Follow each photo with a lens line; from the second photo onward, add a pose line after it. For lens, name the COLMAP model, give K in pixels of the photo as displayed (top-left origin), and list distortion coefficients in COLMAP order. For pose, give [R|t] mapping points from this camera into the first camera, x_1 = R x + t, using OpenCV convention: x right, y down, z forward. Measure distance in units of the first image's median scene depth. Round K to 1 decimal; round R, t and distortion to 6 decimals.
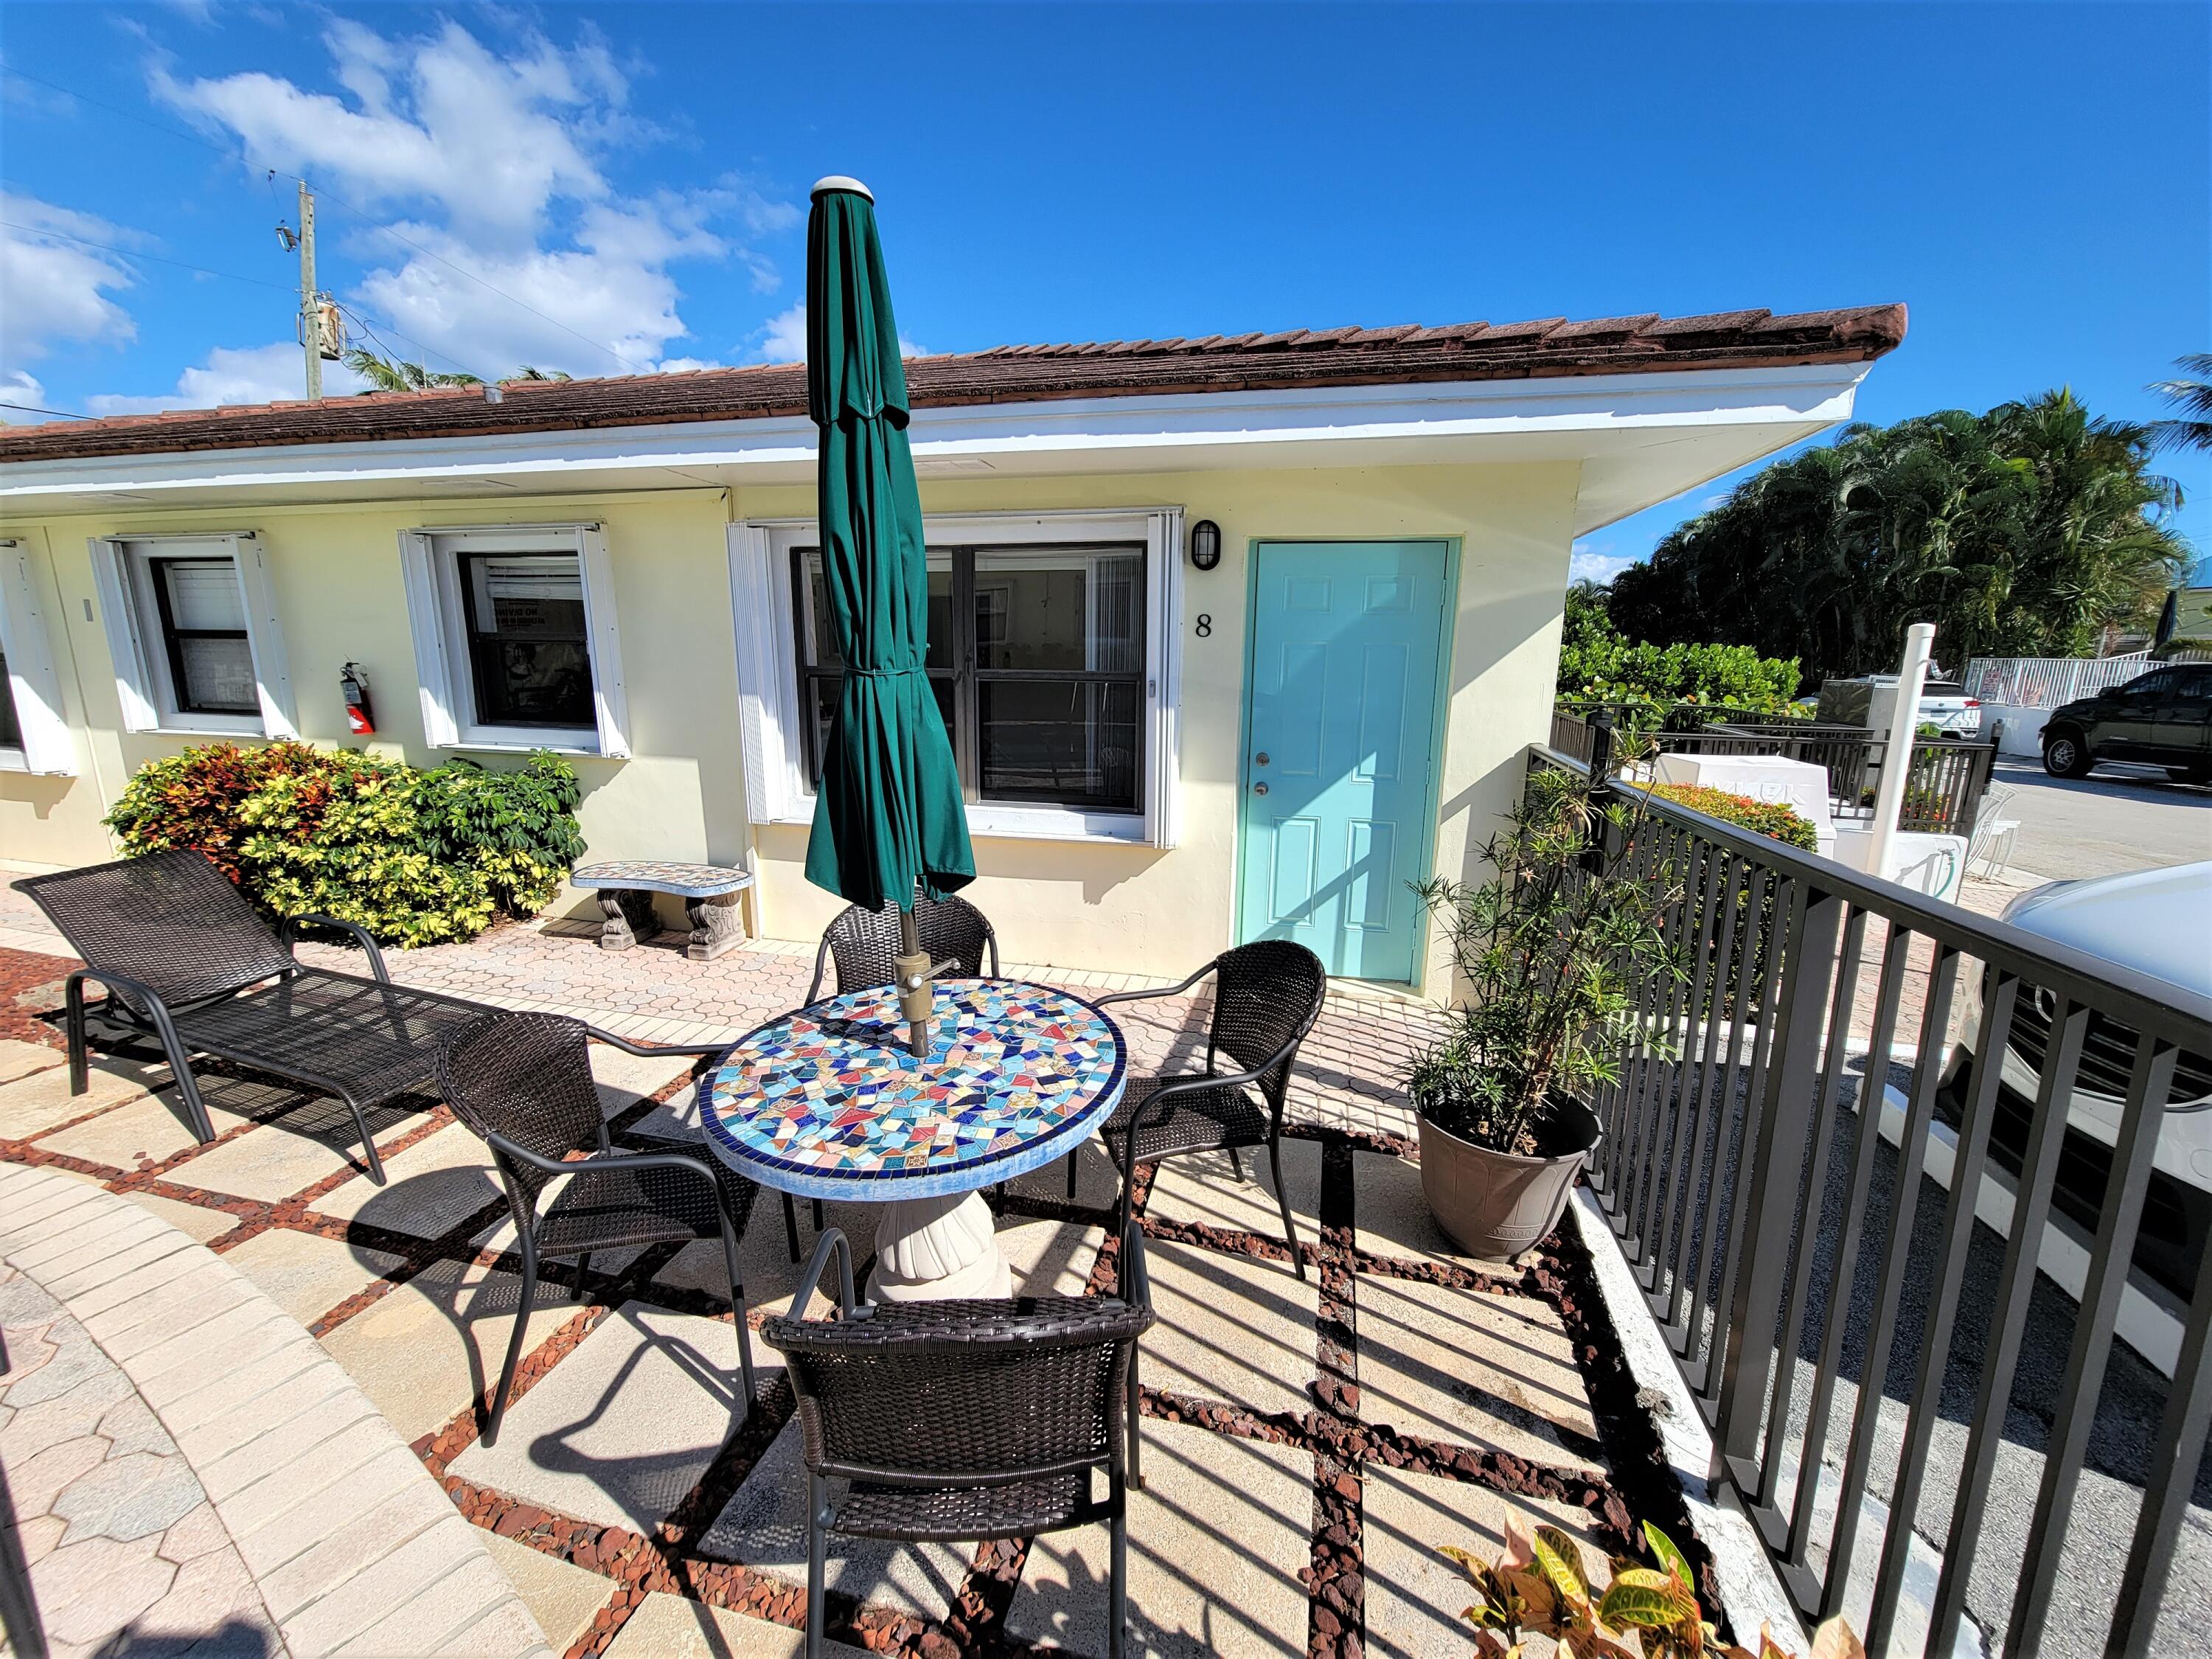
lens RADIAL K [[951.0, 0, 1086.6], [0, 951.0, 805.9], [0, 0, 1]] dist [-0.017900, 0.000140]
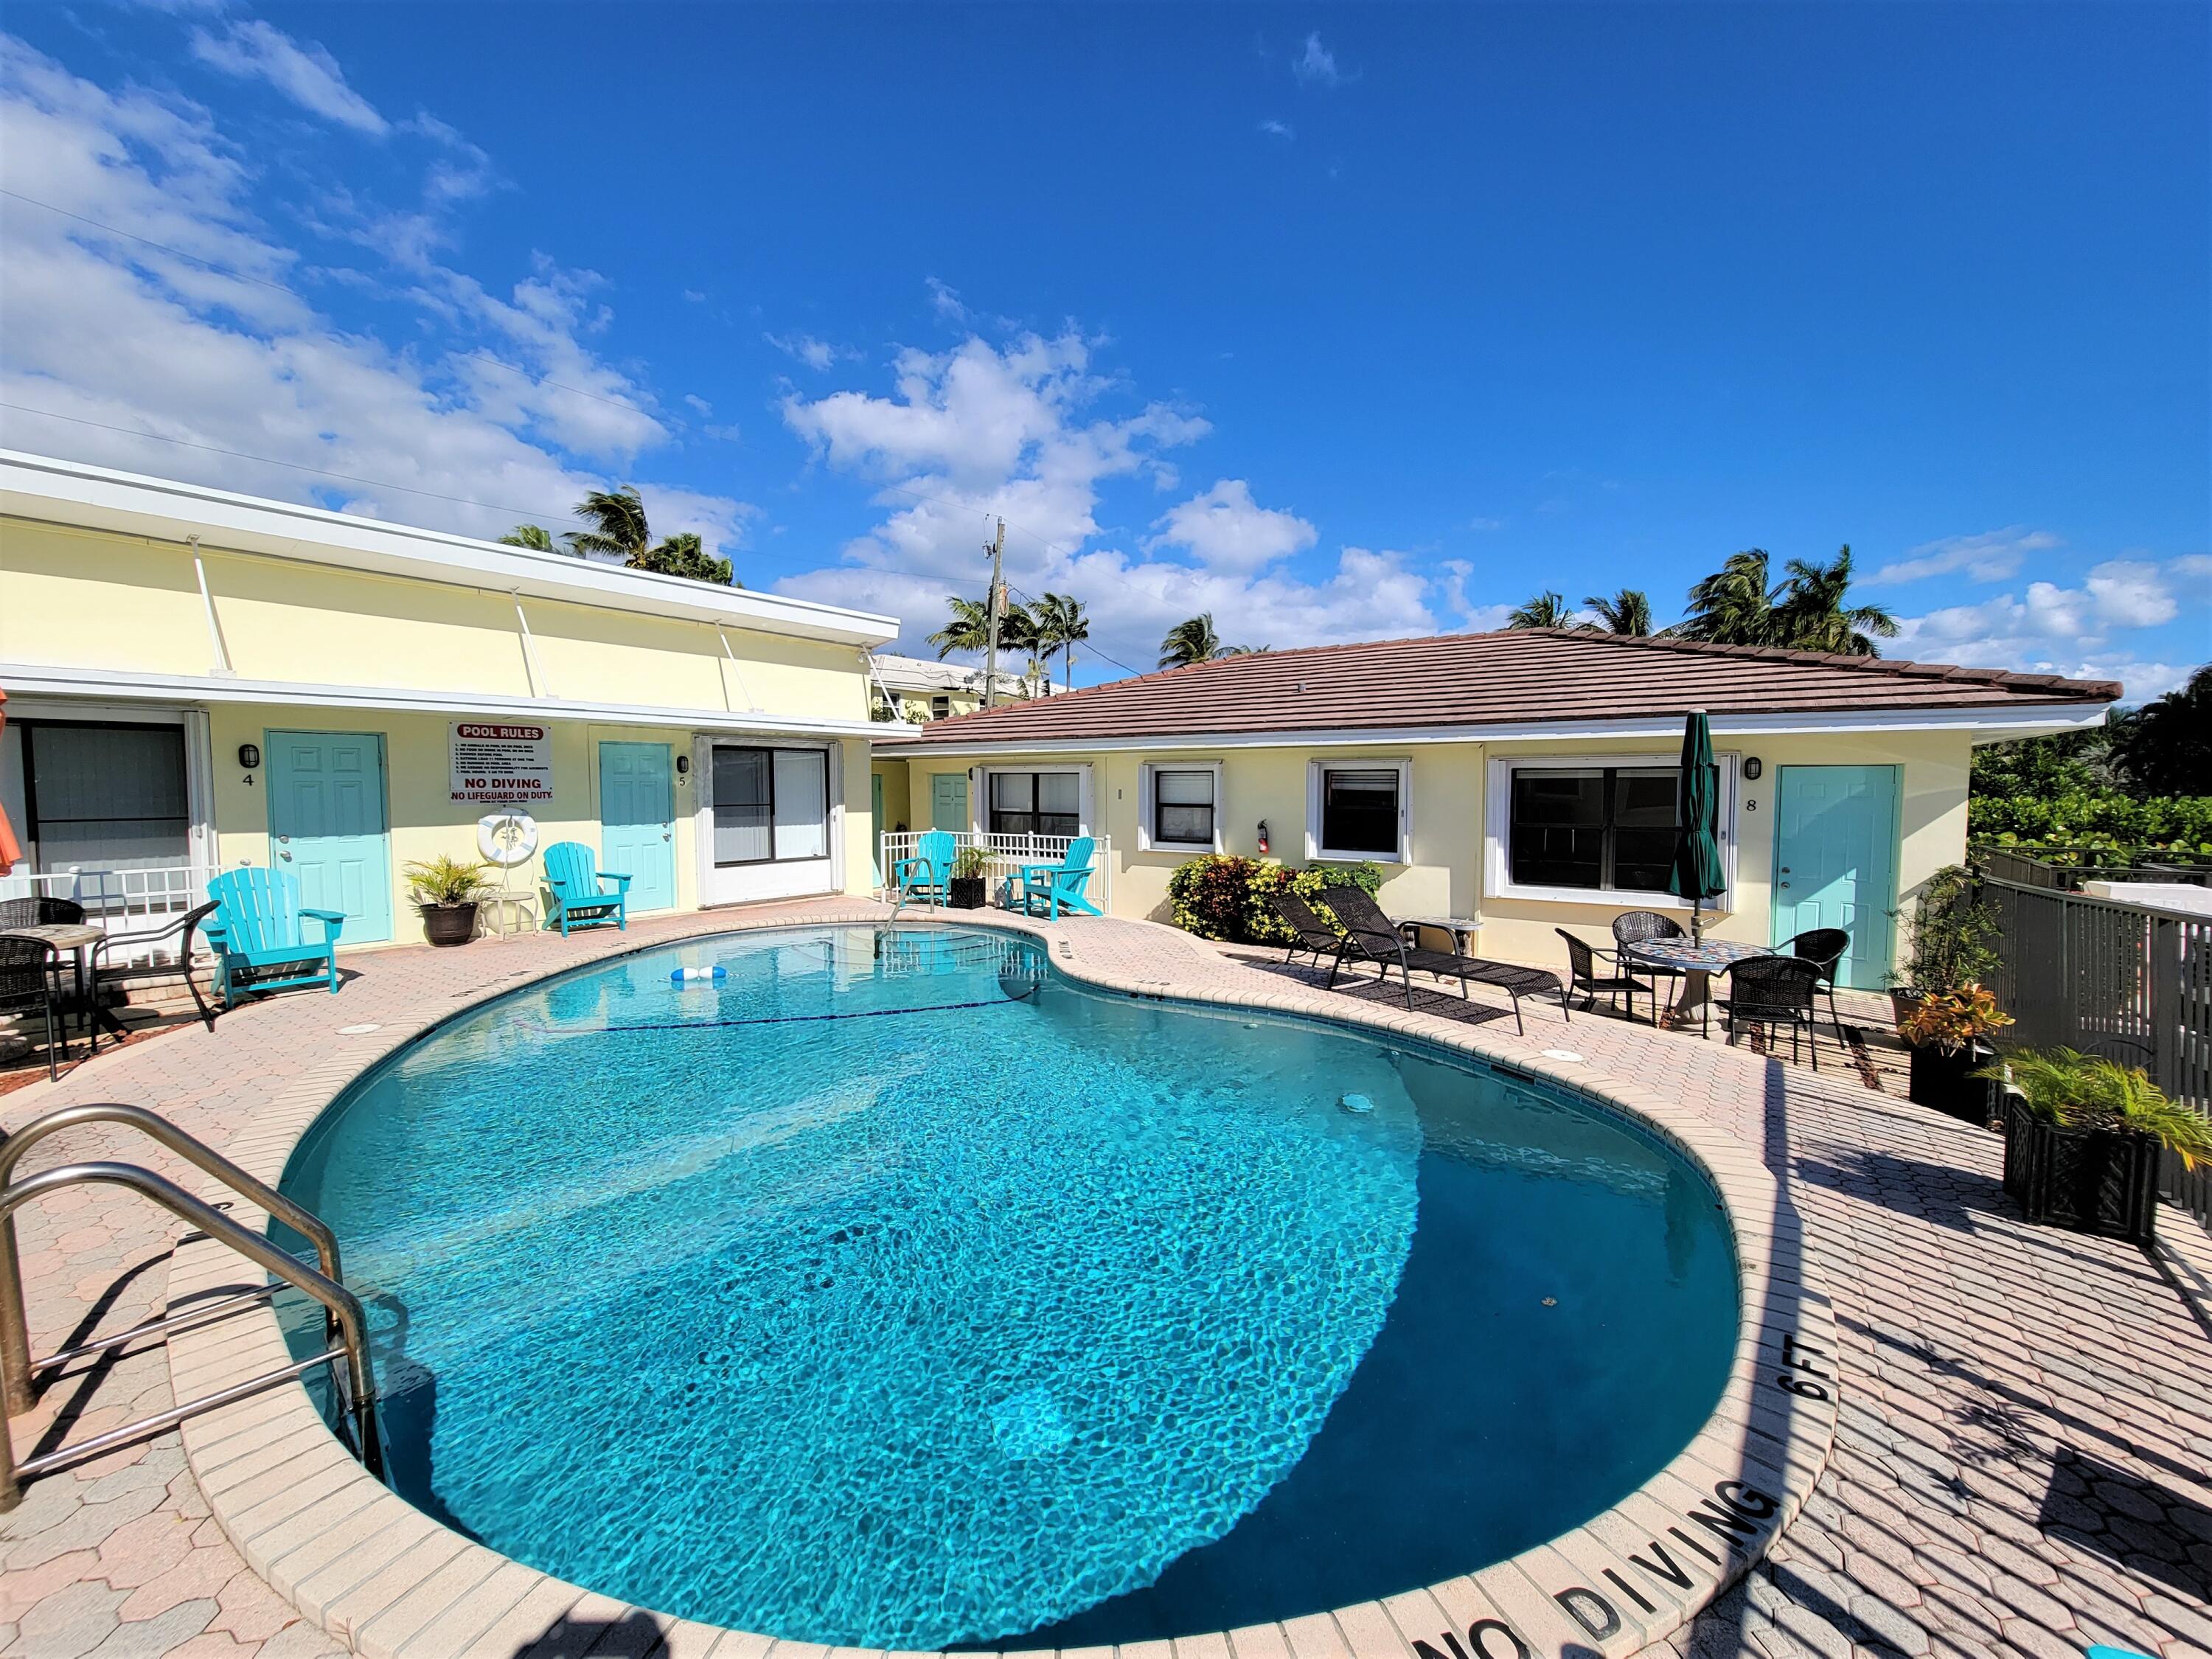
lens RADIAL K [[912.3, 0, 1106.0], [0, 912.3, 829.5], [0, 0, 1]] dist [-0.002163, -0.000509]
pose [[0.933014, 0.006677, -0.359777, -0.187508], [-0.050880, 0.992230, -0.113534, 0.063281], [0.356224, 0.124235, 0.926105, -0.527052]]
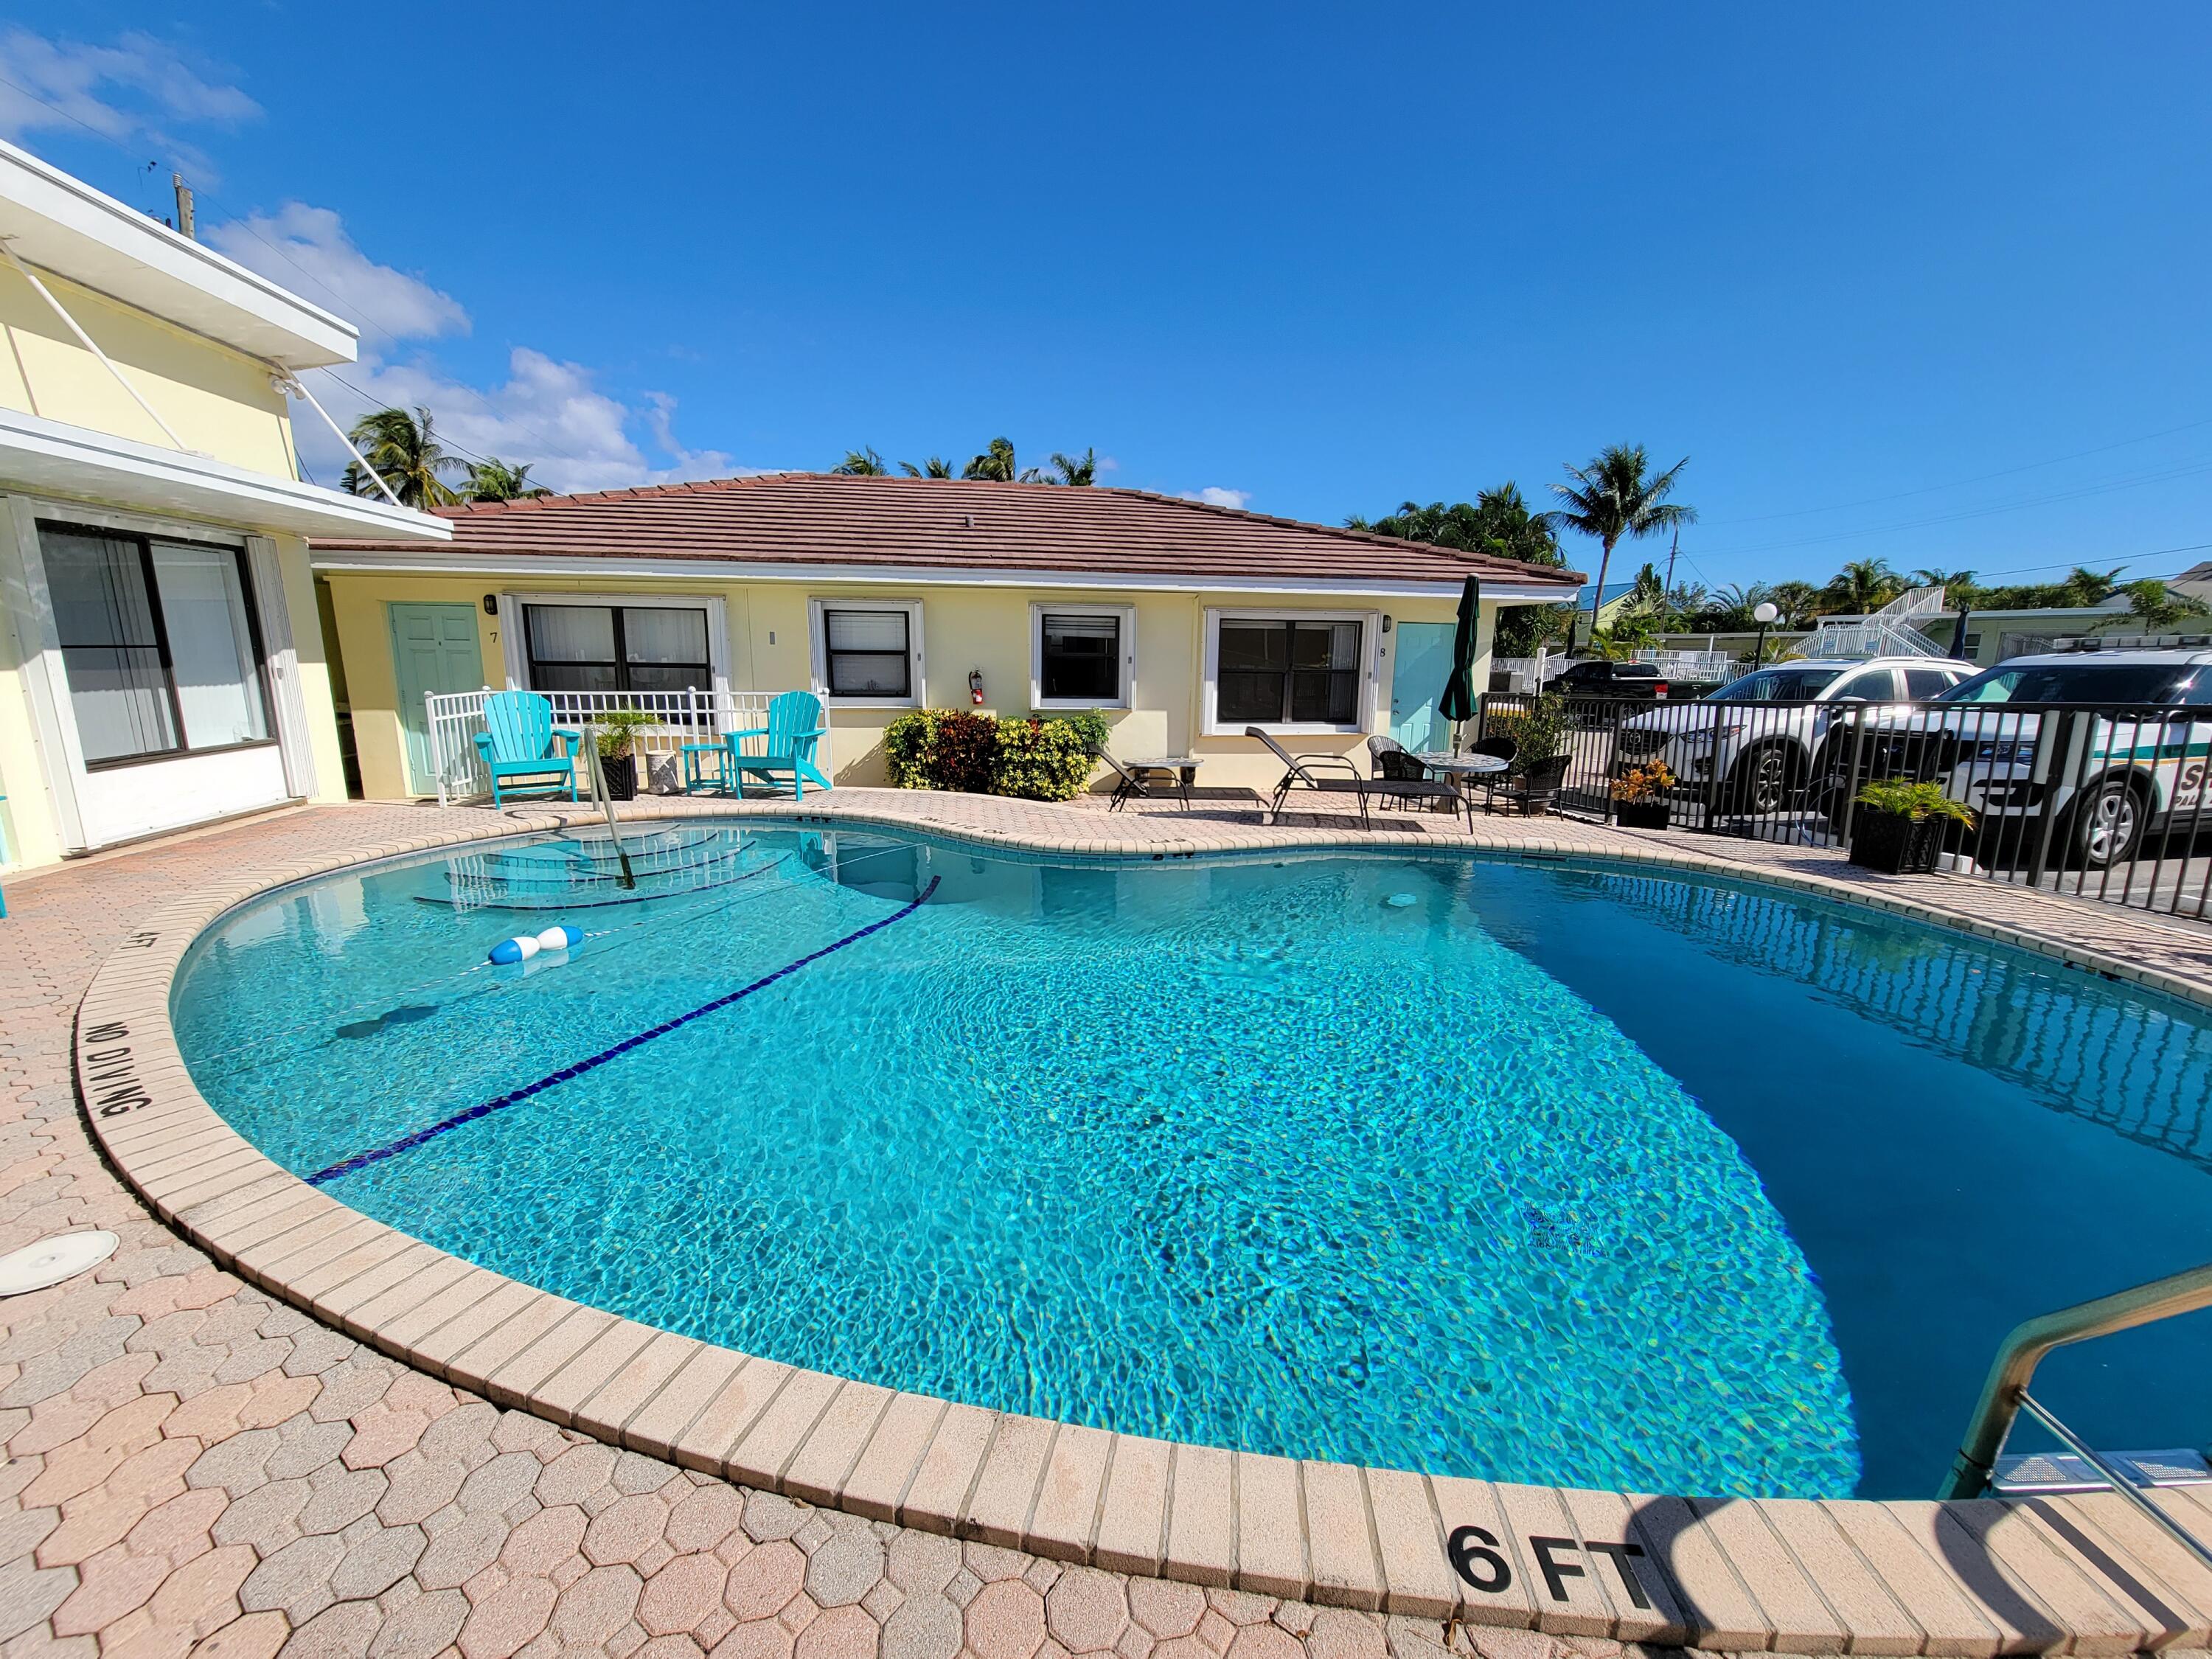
lens RADIAL K [[912.3, 0, 1106.0], [0, 912.3, 829.5], [0, 0, 1]] dist [-0.002163, -0.000509]
pose [[0.911582, -0.078244, 0.403604, -0.673802], [0.065833, 0.996835, 0.044559, 0.059258], [-0.405813, -0.014049, 0.913848, -0.428908]]
